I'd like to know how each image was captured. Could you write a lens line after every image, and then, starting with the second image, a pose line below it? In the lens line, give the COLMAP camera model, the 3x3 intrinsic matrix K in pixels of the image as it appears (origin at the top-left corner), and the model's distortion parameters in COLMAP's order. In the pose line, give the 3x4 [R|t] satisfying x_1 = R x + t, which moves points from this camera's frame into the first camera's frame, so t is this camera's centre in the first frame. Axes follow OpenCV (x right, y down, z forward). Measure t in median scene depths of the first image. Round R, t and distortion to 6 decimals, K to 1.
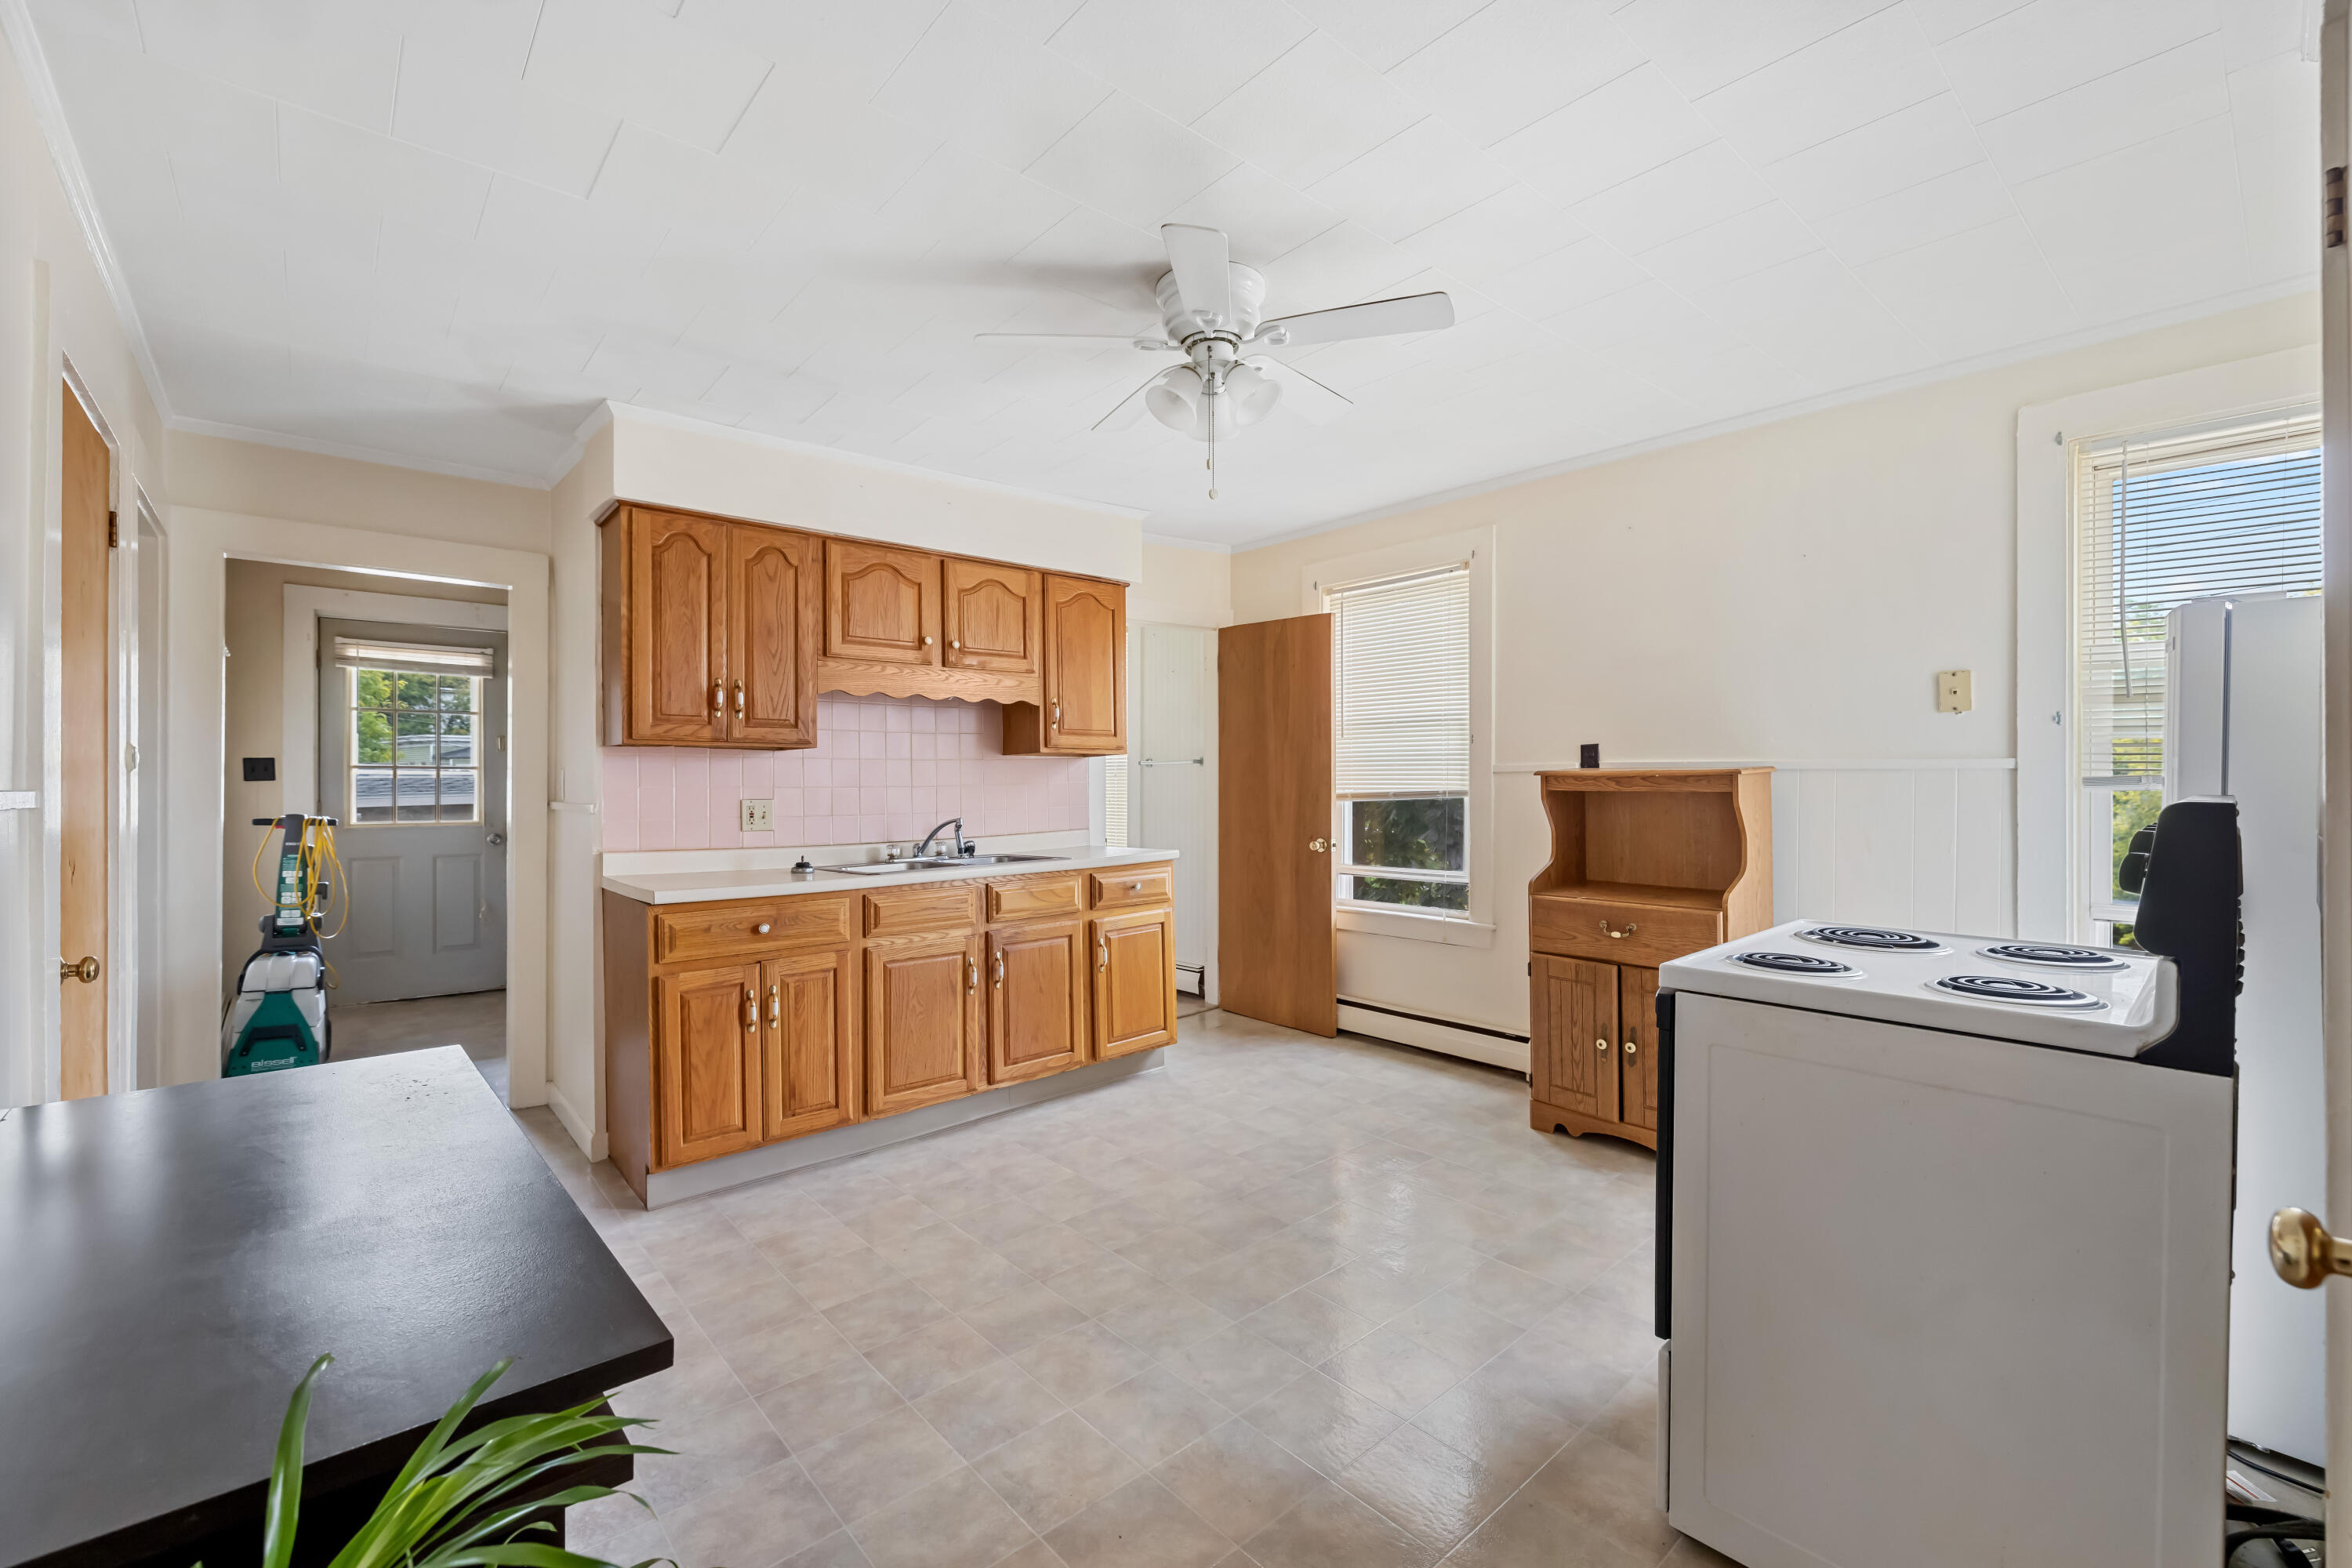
lens RADIAL K [[943.2, 0, 1166.2], [0, 943.2, 786.3], [0, 0, 1]] dist [-0.001491, -0.000034]
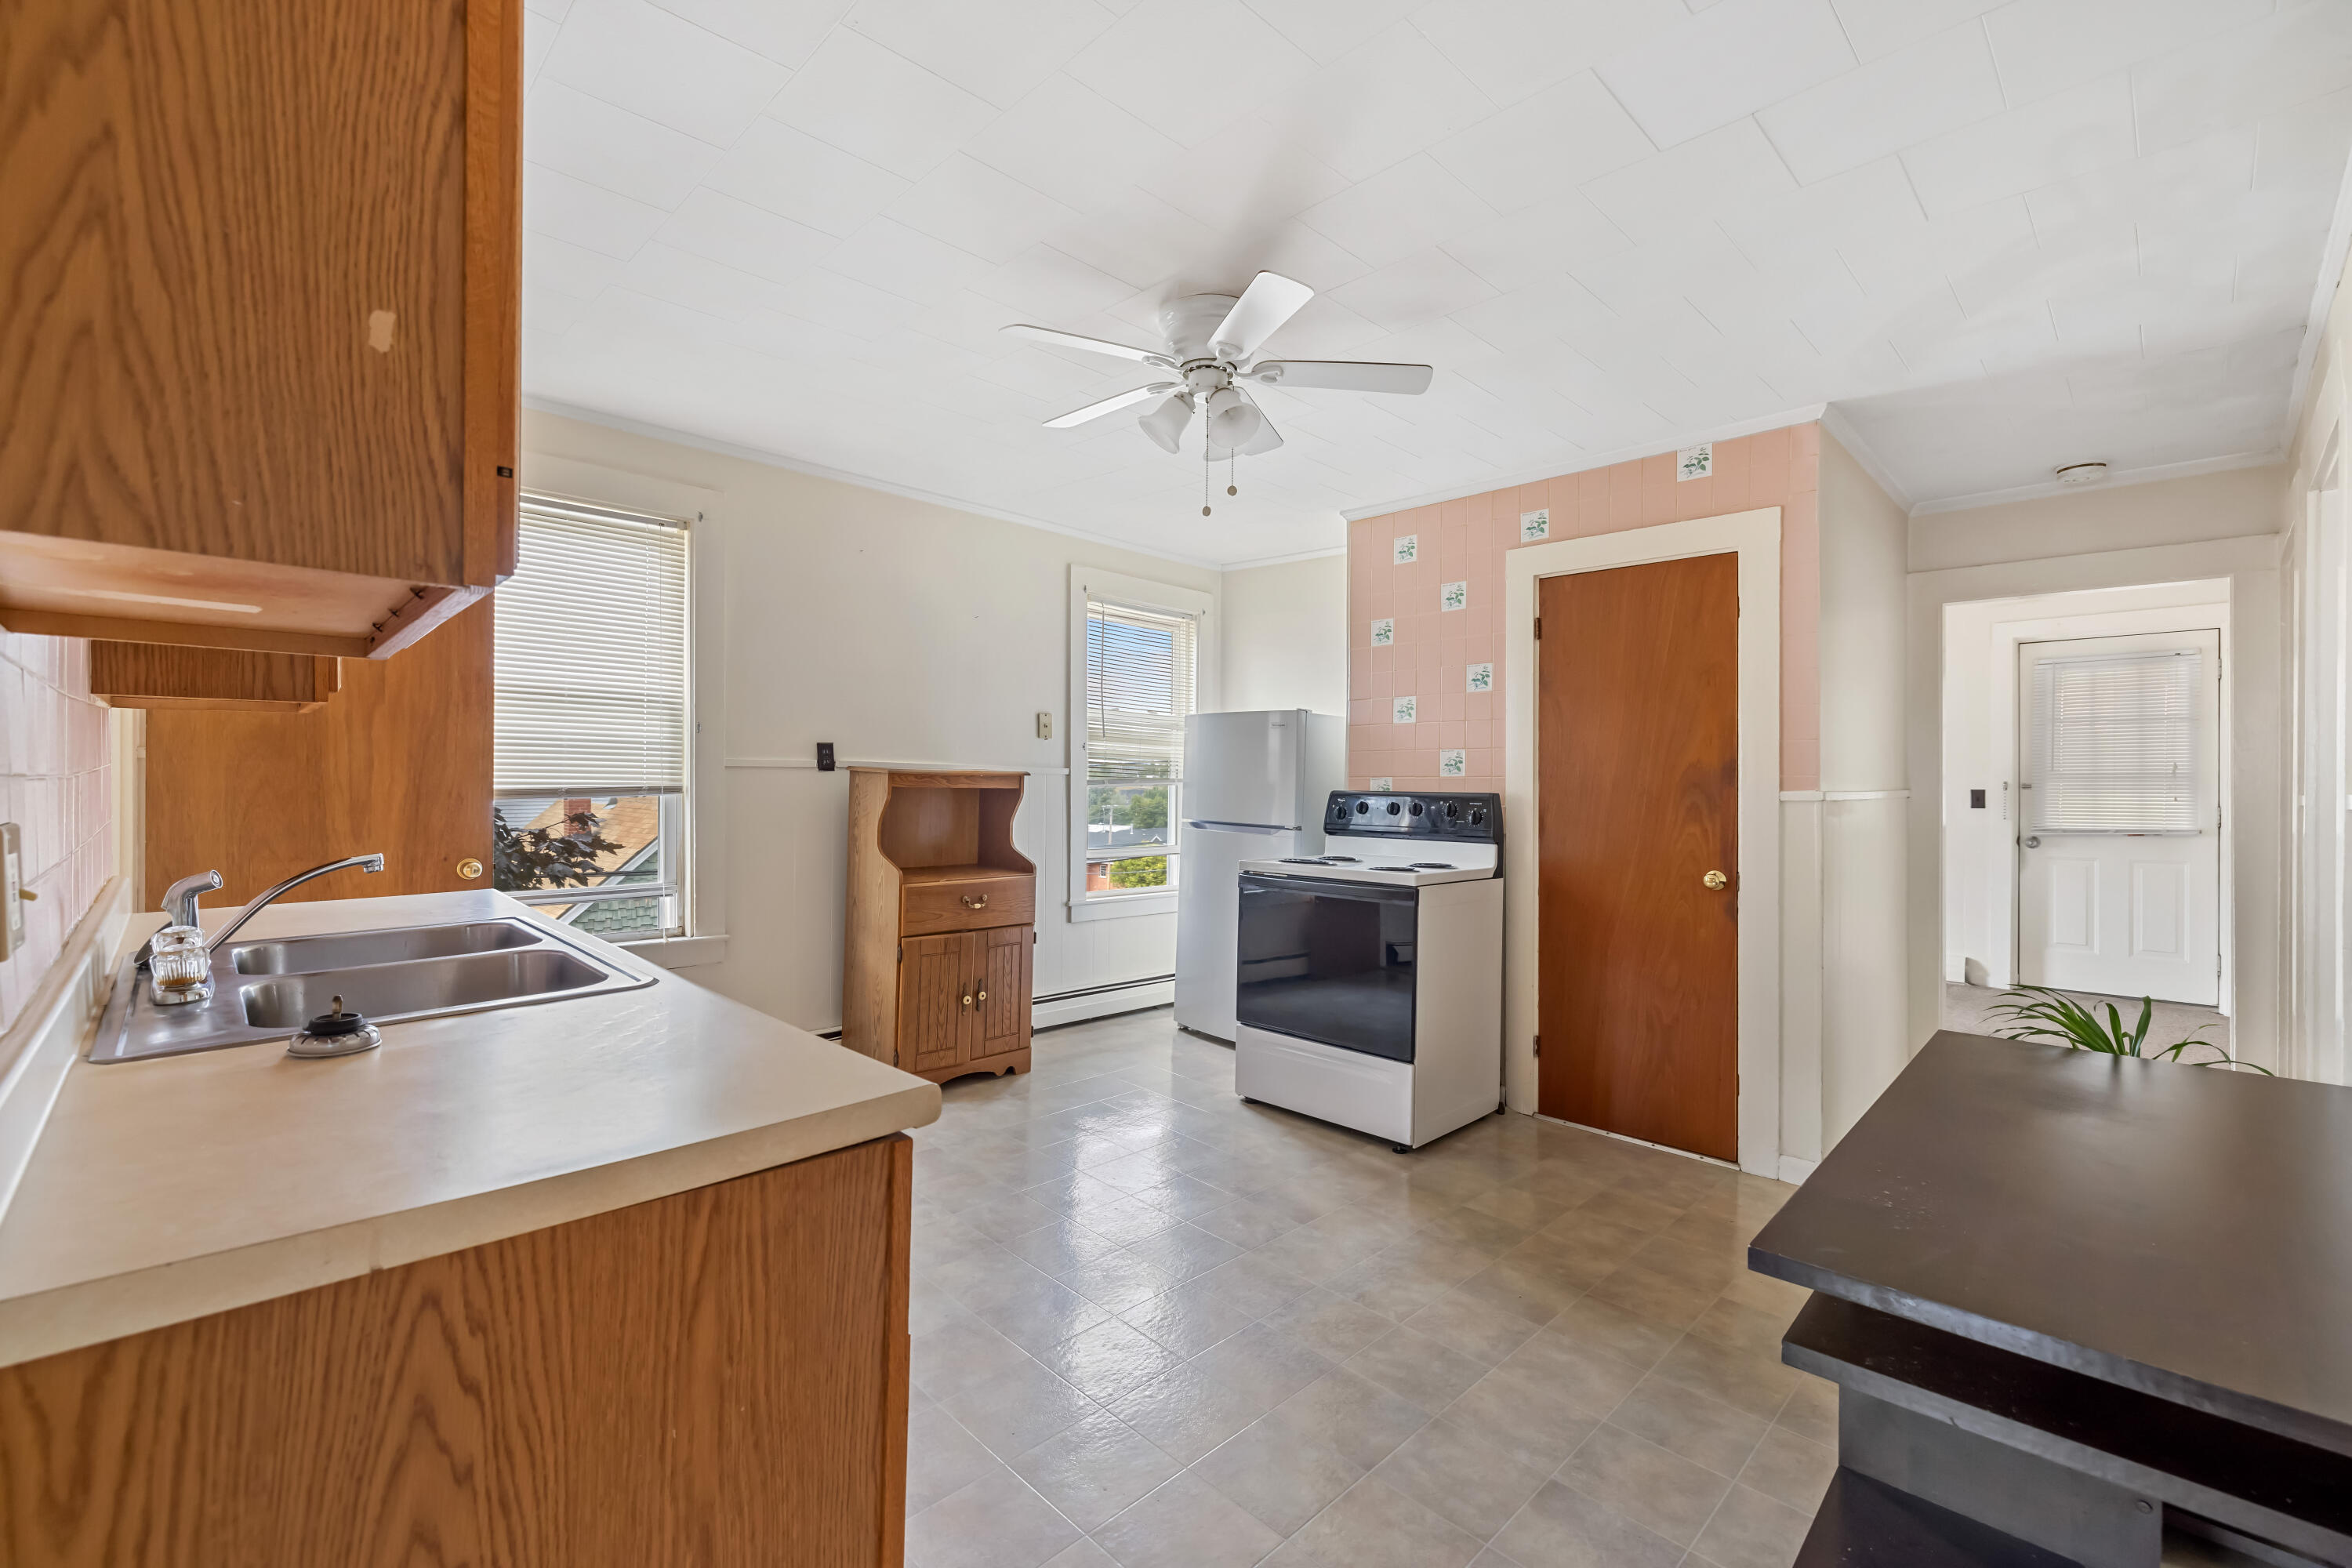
lens RADIAL K [[943.2, 0, 1165.8], [0, 943.2, 785.3], [0, 0, 1]] dist [-0.001491, -0.000034]
pose [[-0.006342, 0.000929, 0.999979, -0.807888], [-0.009078, 0.999958, -0.000986, 0.000607], [-0.999939, -0.009084, -0.006333, 0.834297]]
